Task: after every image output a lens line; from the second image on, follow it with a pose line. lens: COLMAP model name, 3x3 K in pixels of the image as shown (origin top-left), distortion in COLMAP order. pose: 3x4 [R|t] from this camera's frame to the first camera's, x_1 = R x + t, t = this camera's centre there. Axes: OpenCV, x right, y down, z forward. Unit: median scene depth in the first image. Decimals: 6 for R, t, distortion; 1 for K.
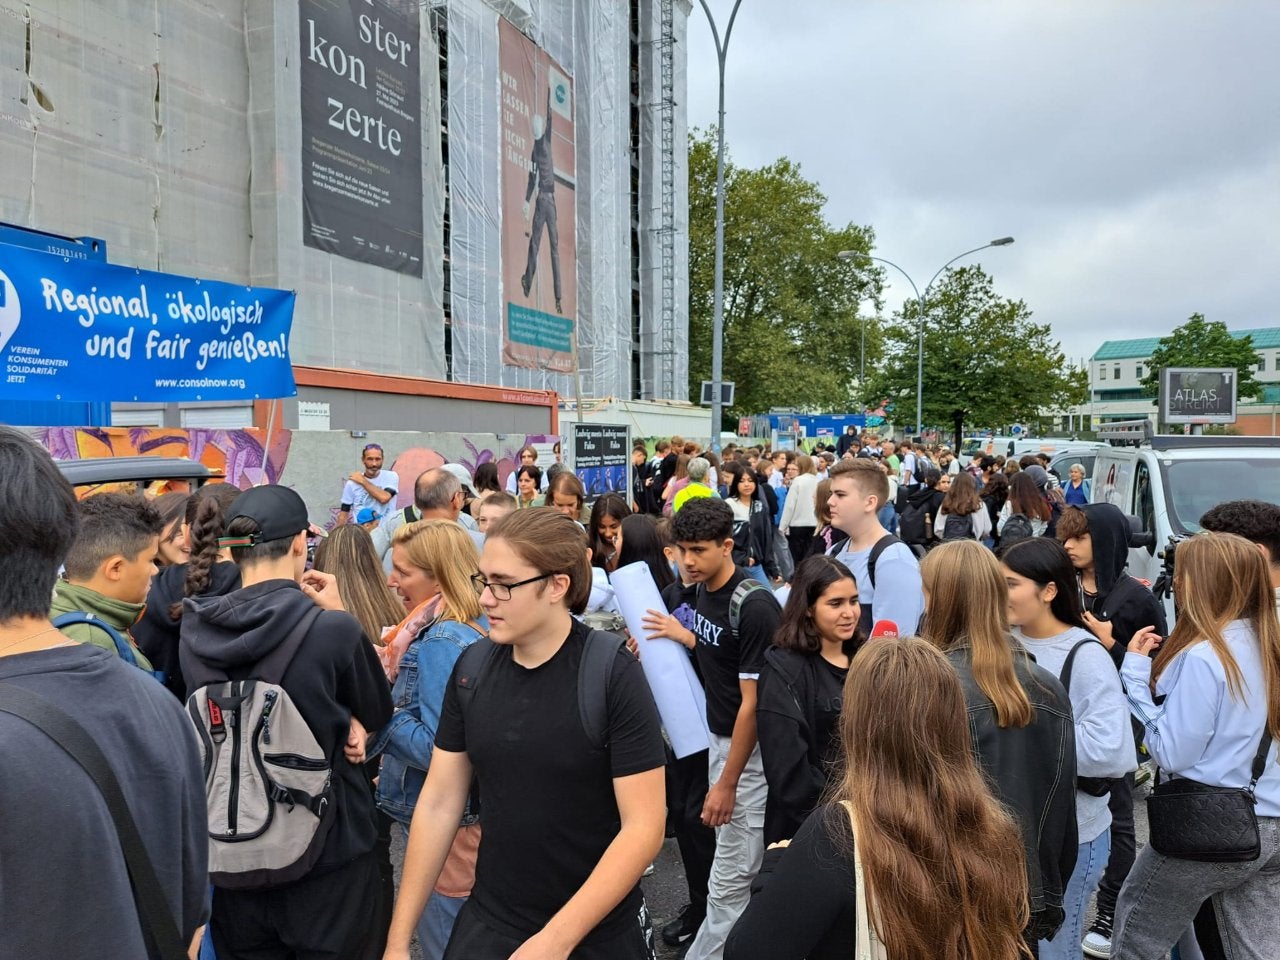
lens RADIAL K [[839.3, 0, 640.0], [0, 839.3, 480.0], [0, 0, 1]] dist [-0.001090, -0.004283]
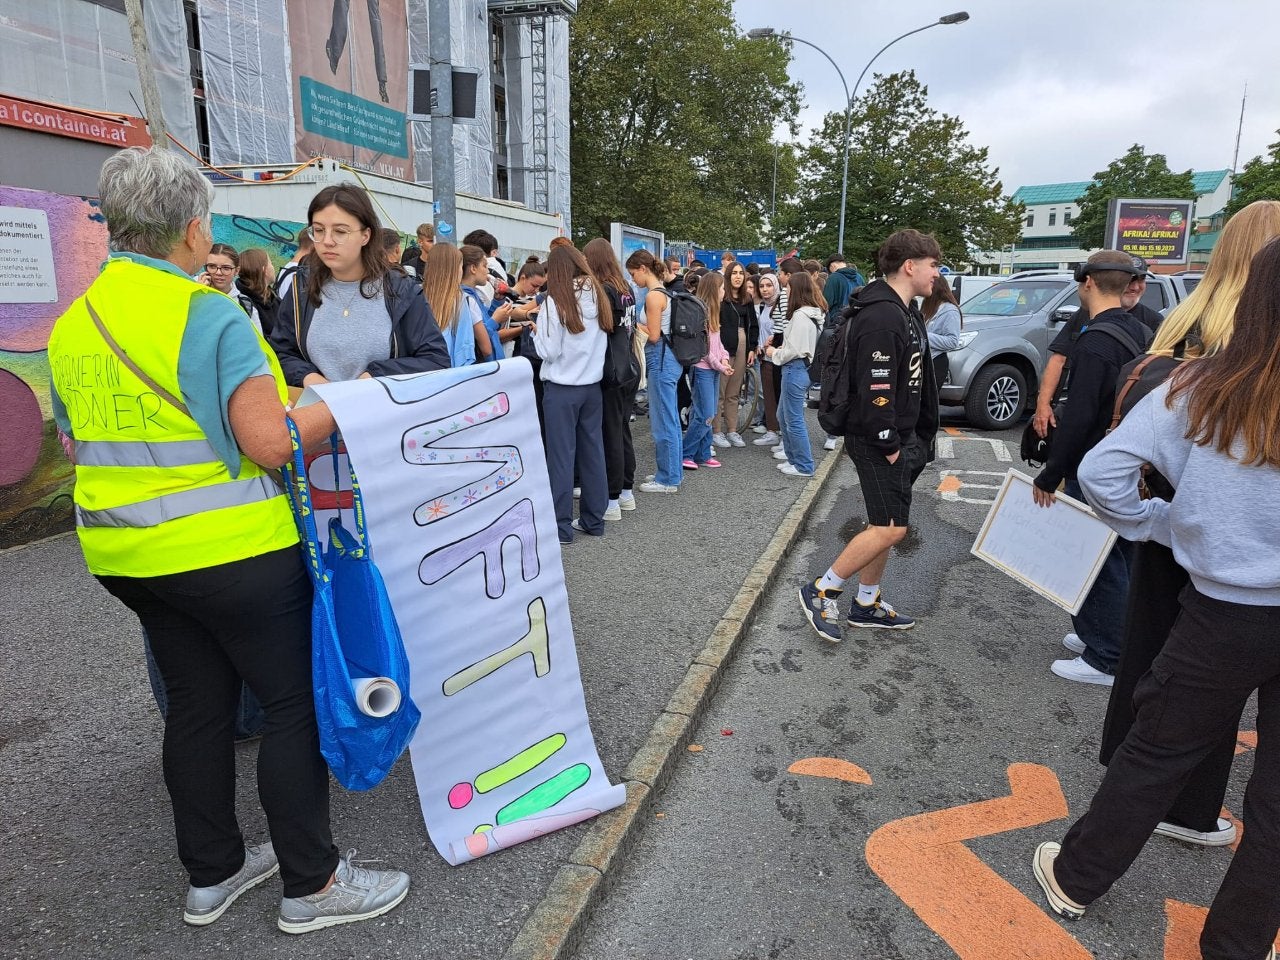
lens RADIAL K [[839.3, 0, 640.0], [0, 839.3, 480.0], [0, 0, 1]] dist [-0.001090, -0.004283]
pose [[0.994259, -0.016060, 0.105790, 0.034072], [-0.002544, 0.984844, 0.173425, 0.003671], [-0.106971, -0.172698, 0.979149, 0.128654]]
